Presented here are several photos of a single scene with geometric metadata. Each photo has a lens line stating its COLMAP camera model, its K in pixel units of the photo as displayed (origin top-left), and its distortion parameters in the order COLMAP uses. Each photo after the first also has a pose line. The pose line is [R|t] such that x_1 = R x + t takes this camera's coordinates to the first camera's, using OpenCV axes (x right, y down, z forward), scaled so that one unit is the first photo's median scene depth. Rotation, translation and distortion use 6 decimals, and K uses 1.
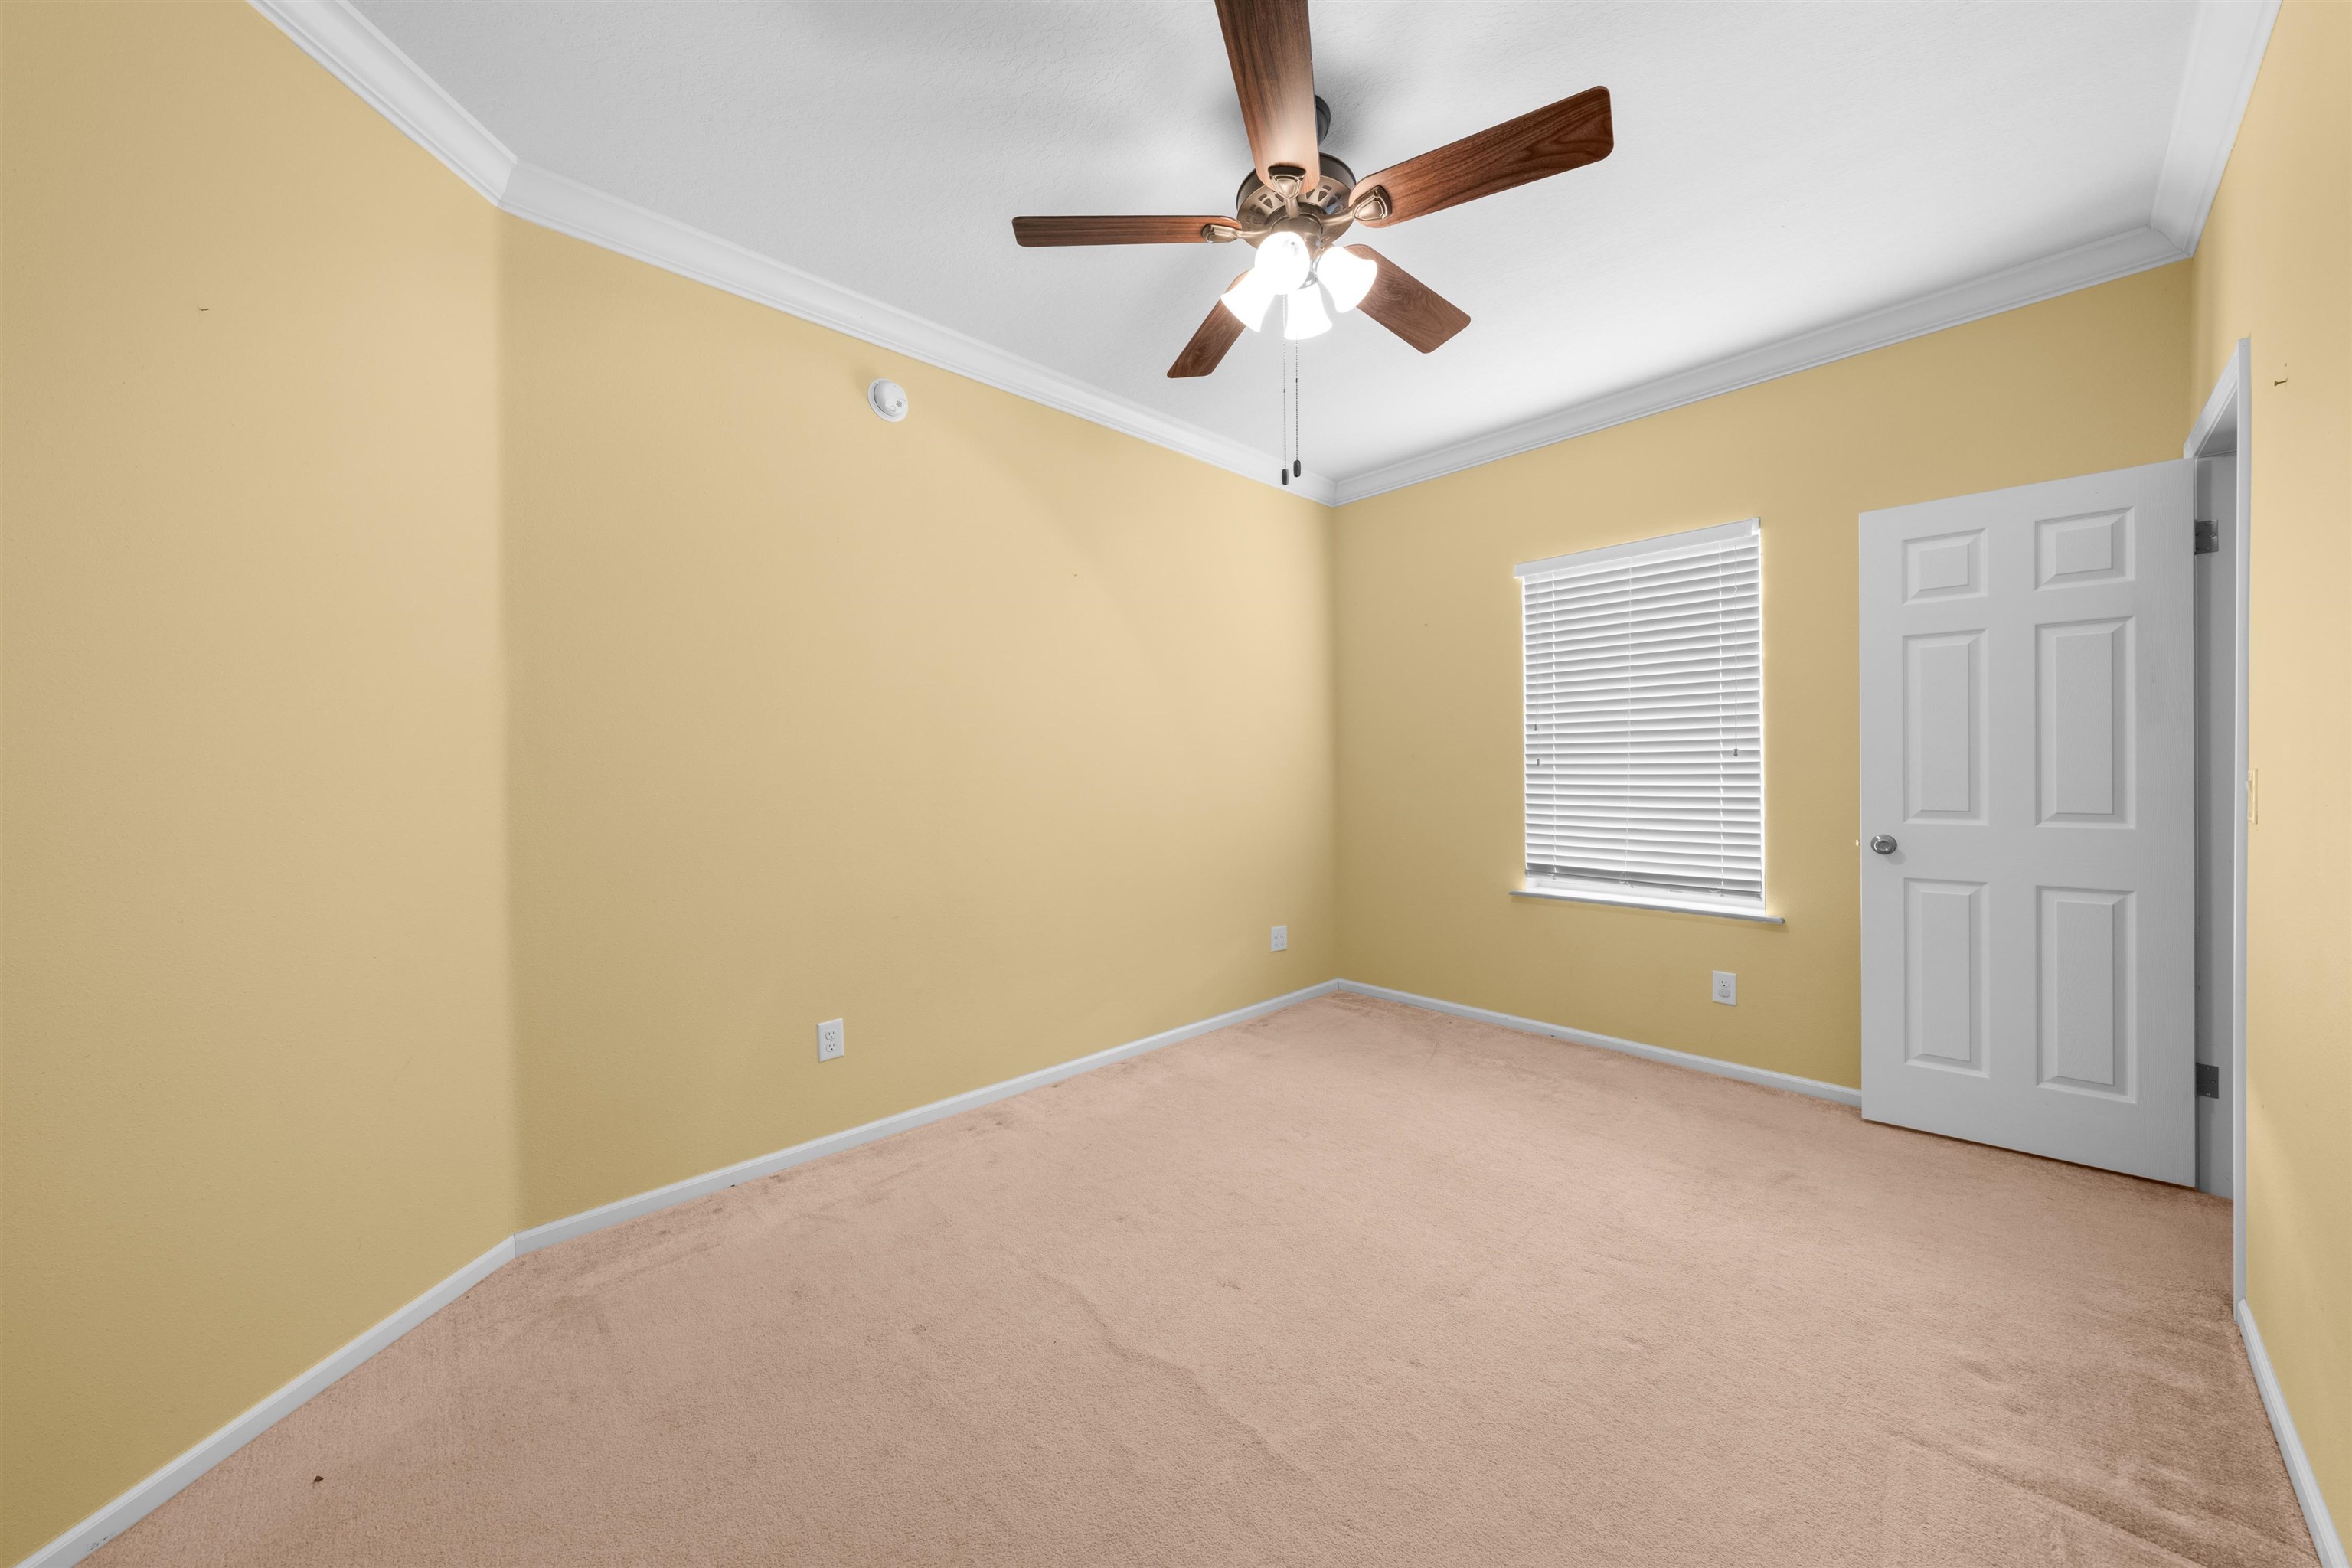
lens RADIAL K [[821.0, 0, 1175.9], [0, 821.0, 772.1], [0, 0, 1]] dist [0.001158, 0.000055]
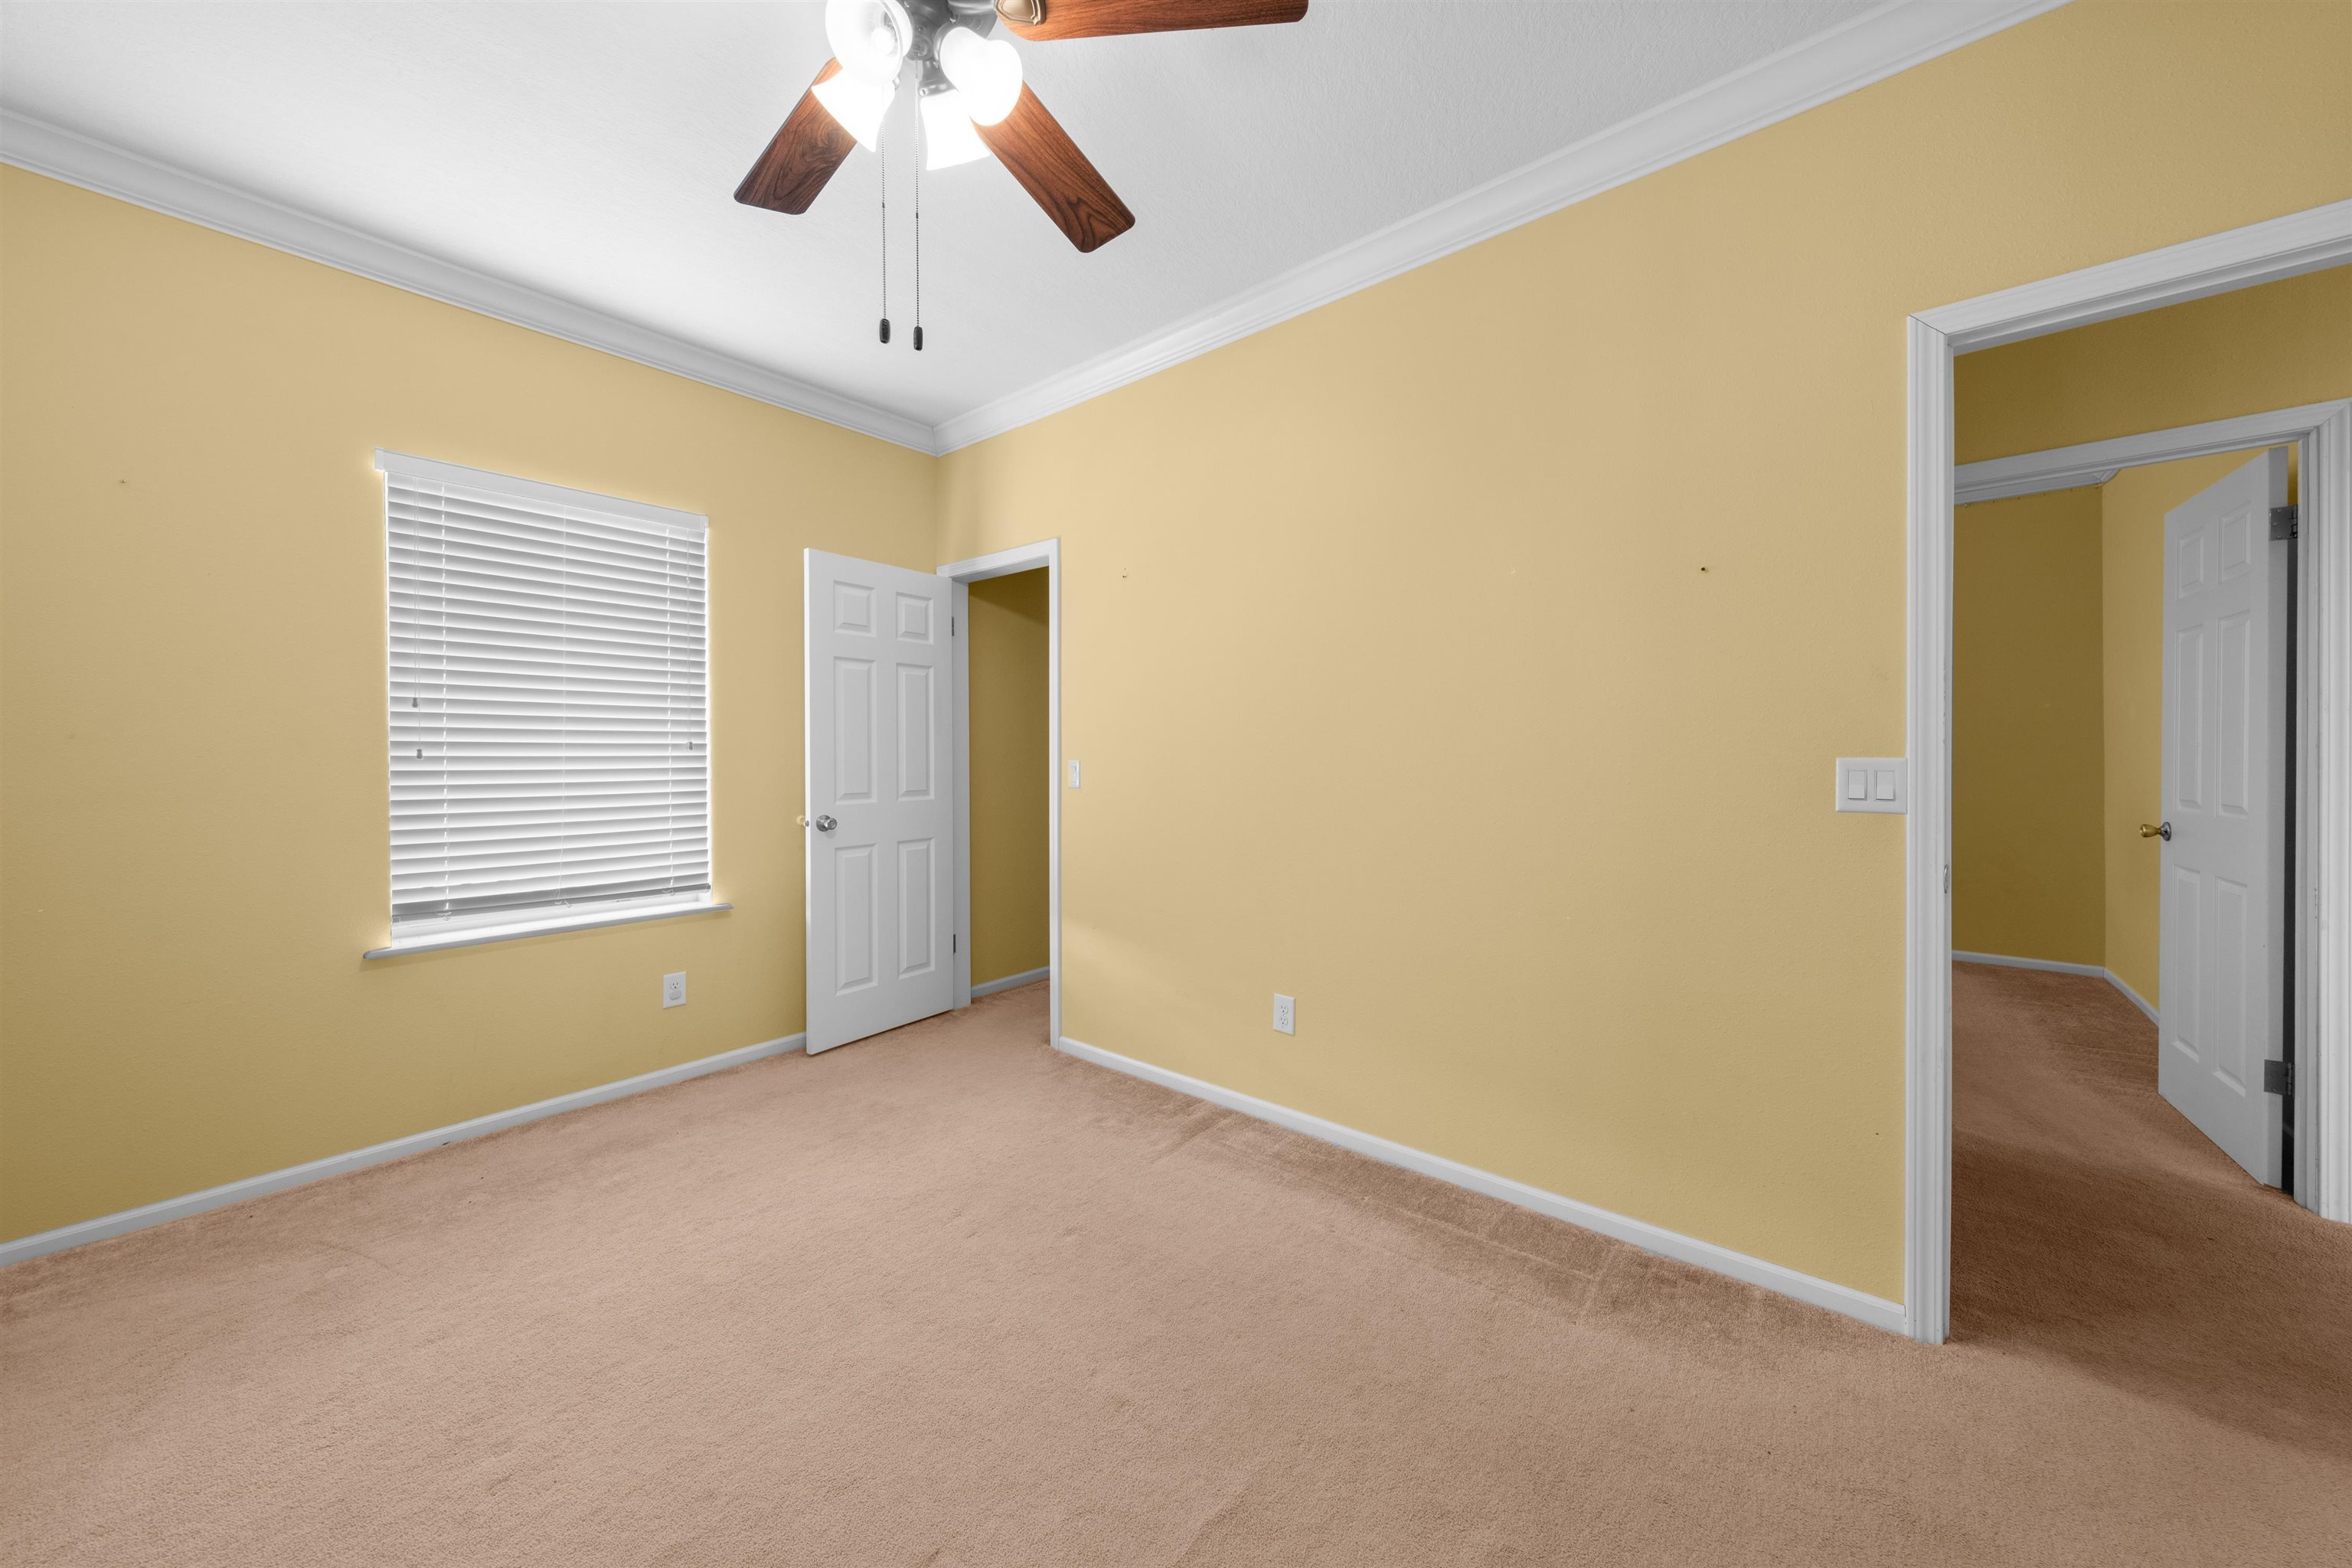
lens RADIAL K [[820.2, 0, 1174.8], [0, 820.2, 755.6], [0, 0, 1]] dist [-0.000192, 0.000020]
pose [[-0.111146, 0.008751, 0.993766, -0.357173], [0.009623, 0.999924, -0.007729, 0.001083], [-0.993757, 0.008704, -0.111222, 0.525613]]
